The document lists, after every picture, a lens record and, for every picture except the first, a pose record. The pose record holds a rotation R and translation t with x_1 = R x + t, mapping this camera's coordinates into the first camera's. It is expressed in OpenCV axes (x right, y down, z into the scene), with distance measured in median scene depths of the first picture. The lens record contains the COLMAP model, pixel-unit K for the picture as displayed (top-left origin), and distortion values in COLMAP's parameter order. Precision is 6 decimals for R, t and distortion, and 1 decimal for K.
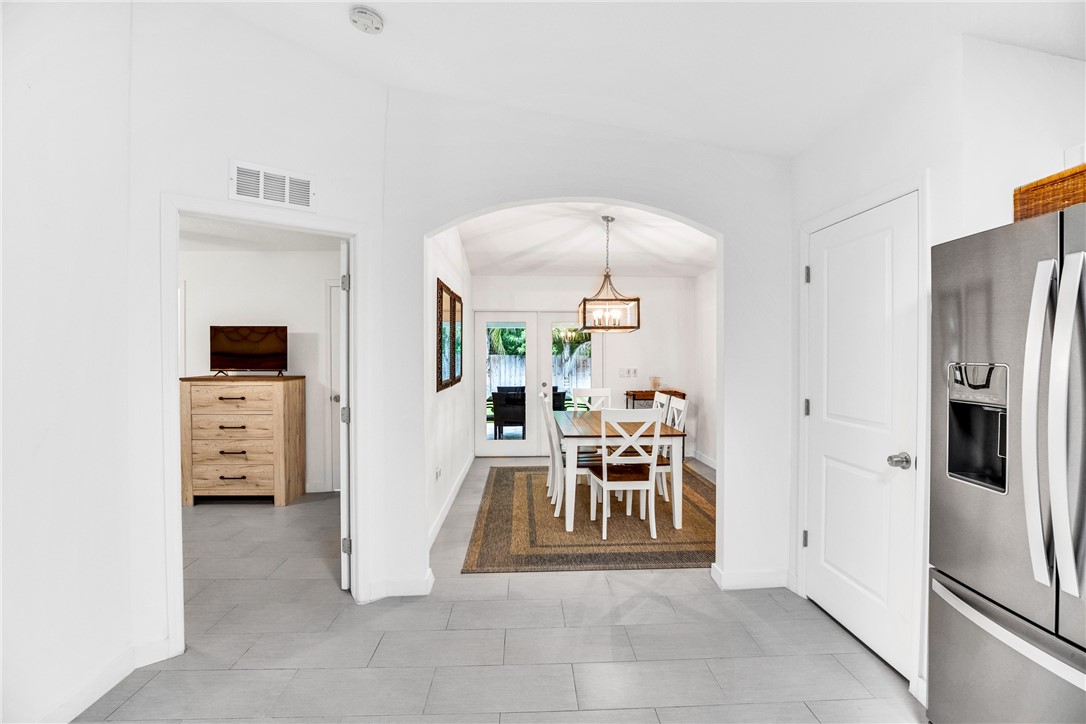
lens RADIAL K [[498.8, 0, 542.9], [0, 498.8, 359.5], [0, 0, 1]] dist [-0.034866, 0.007659]
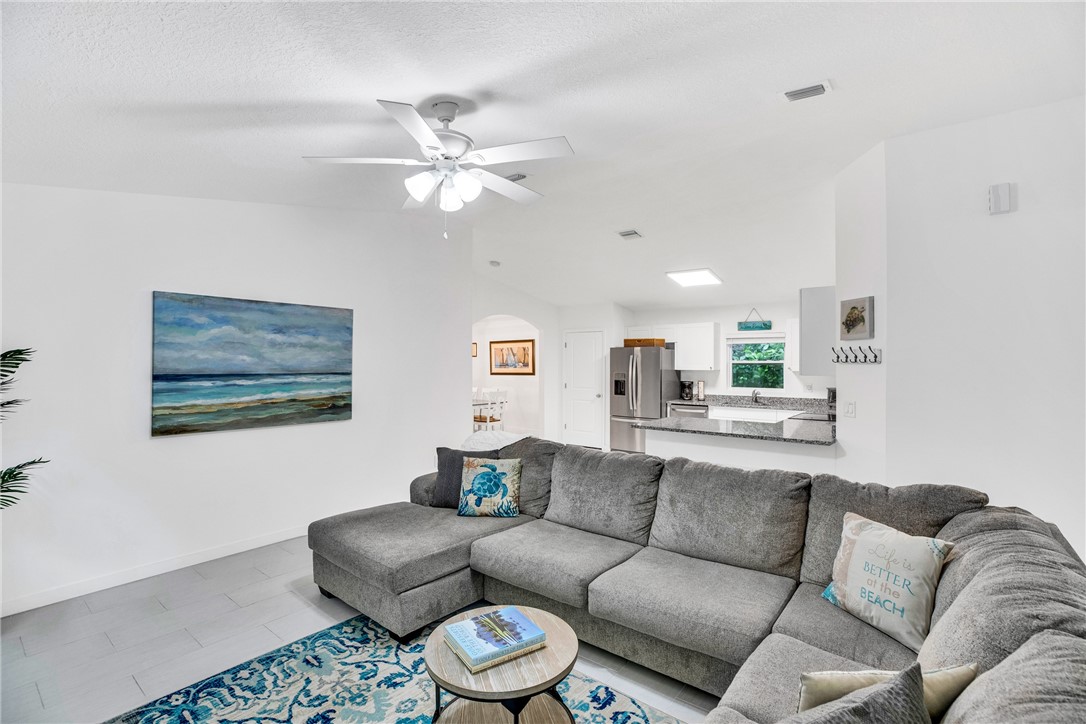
lens RADIAL K [[498.8, 0, 548.5], [0, 498.8, 364.4], [0, 0, 1]] dist [-0.034866, 0.007659]
pose [[0.642790, 0.000587, 0.766042, -1.331447], [0.003388, 0.999988, -0.003609, -0.022409], [-0.766035, 0.004915, 0.642780, -0.666364]]
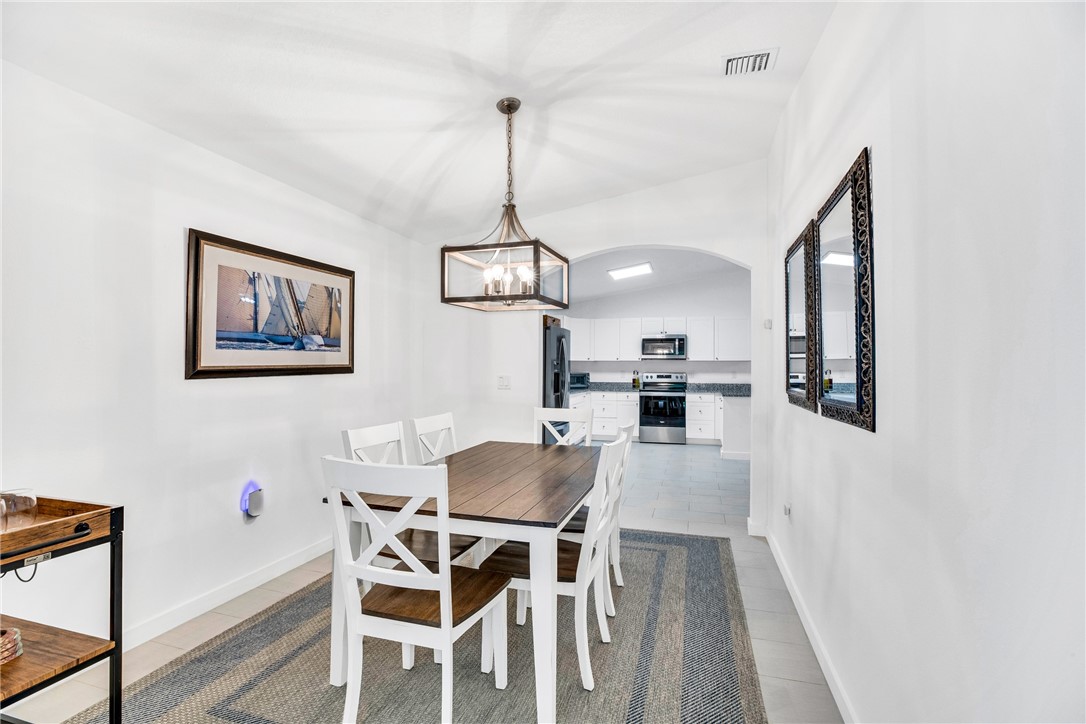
lens RADIAL K [[498.8, 0, 543.2], [0, 498.8, 363.0], [0, 0, 1]] dist [-0.034866, 0.007659]
pose [[-0.944321, -0.002838, 0.329013, -0.098001], [-0.001931, 0.999993, 0.003085, 0.002501], [-0.329020, 0.002278, -0.944320, 1.686173]]
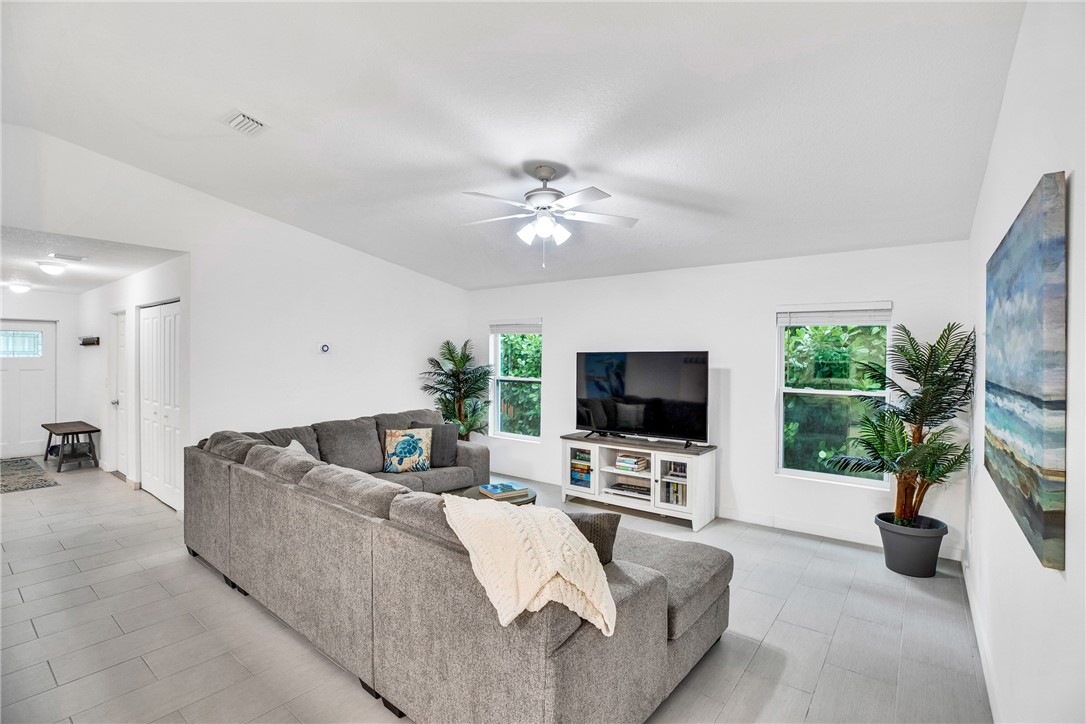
lens RADIAL K [[498.8, 0, 544.7], [0, 498.8, 362.2], [0, 0, 1]] dist [-0.034866, 0.007659]
pose [[-0.642219, 0.002762, -0.766516, -0.369520], [-0.014306, 0.999776, 0.015589, -0.033157], [0.766388, 0.020978, -0.642035, 0.301310]]
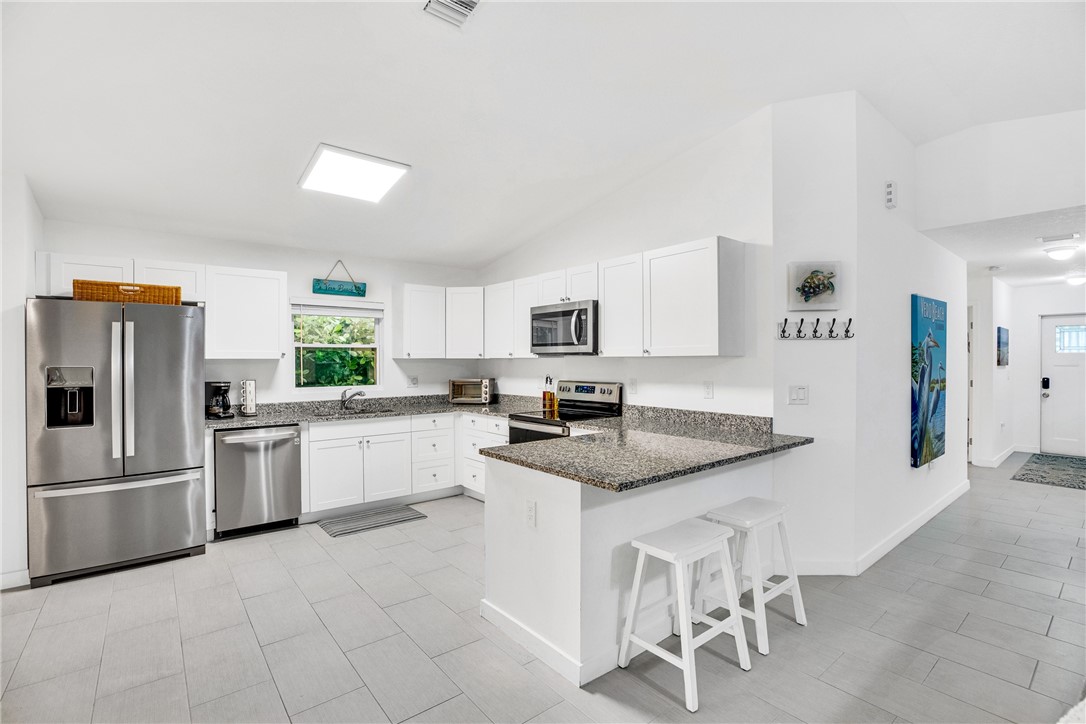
lens RADIAL K [[498.8, 0, 548.8], [0, 498.8, 361.4], [0, 0, 1]] dist [-0.034866, 0.007659]
pose [[-0.606073, 0.000430, 0.795409, -0.664188], [0.010746, 0.999913, 0.007648, -0.001487], [-0.795337, 0.013183, -0.606024, 0.231717]]
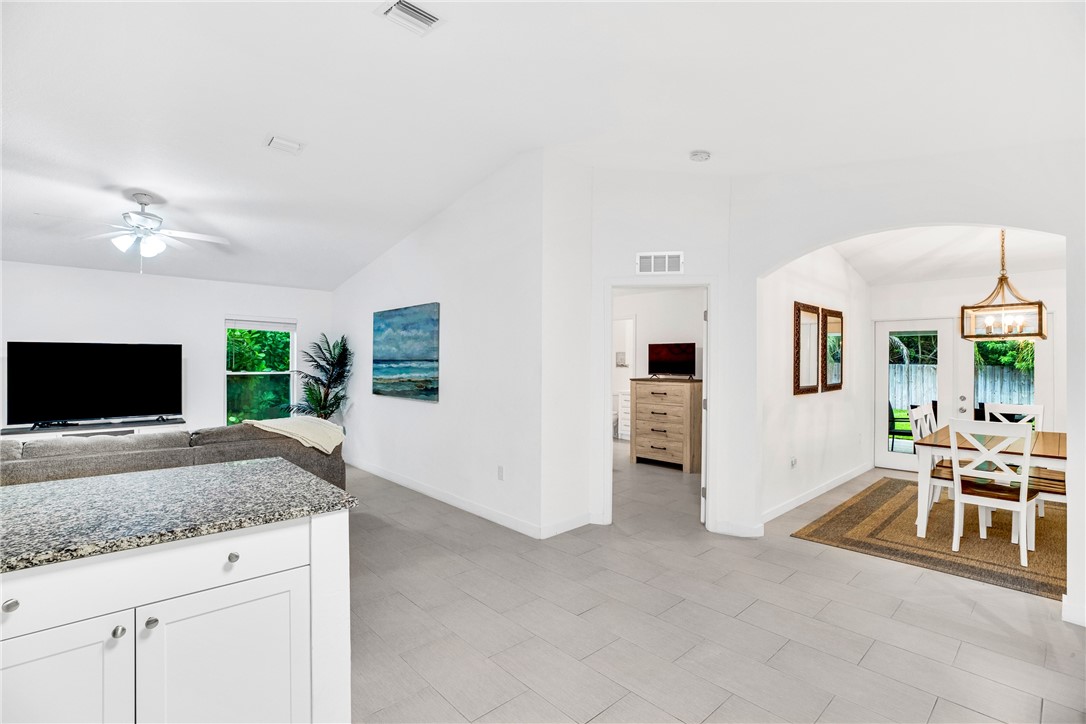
lens RADIAL K [[498.8, 0, 550.2], [0, 498.8, 363.4], [0, 0, 1]] dist [-0.034866, 0.007659]
pose [[0.655169, 0.004115, -0.755471, 0.286606], [-0.012371, 0.999910, -0.005282, 0.001532], [0.755381, 0.012807, 0.655161, -0.223325]]
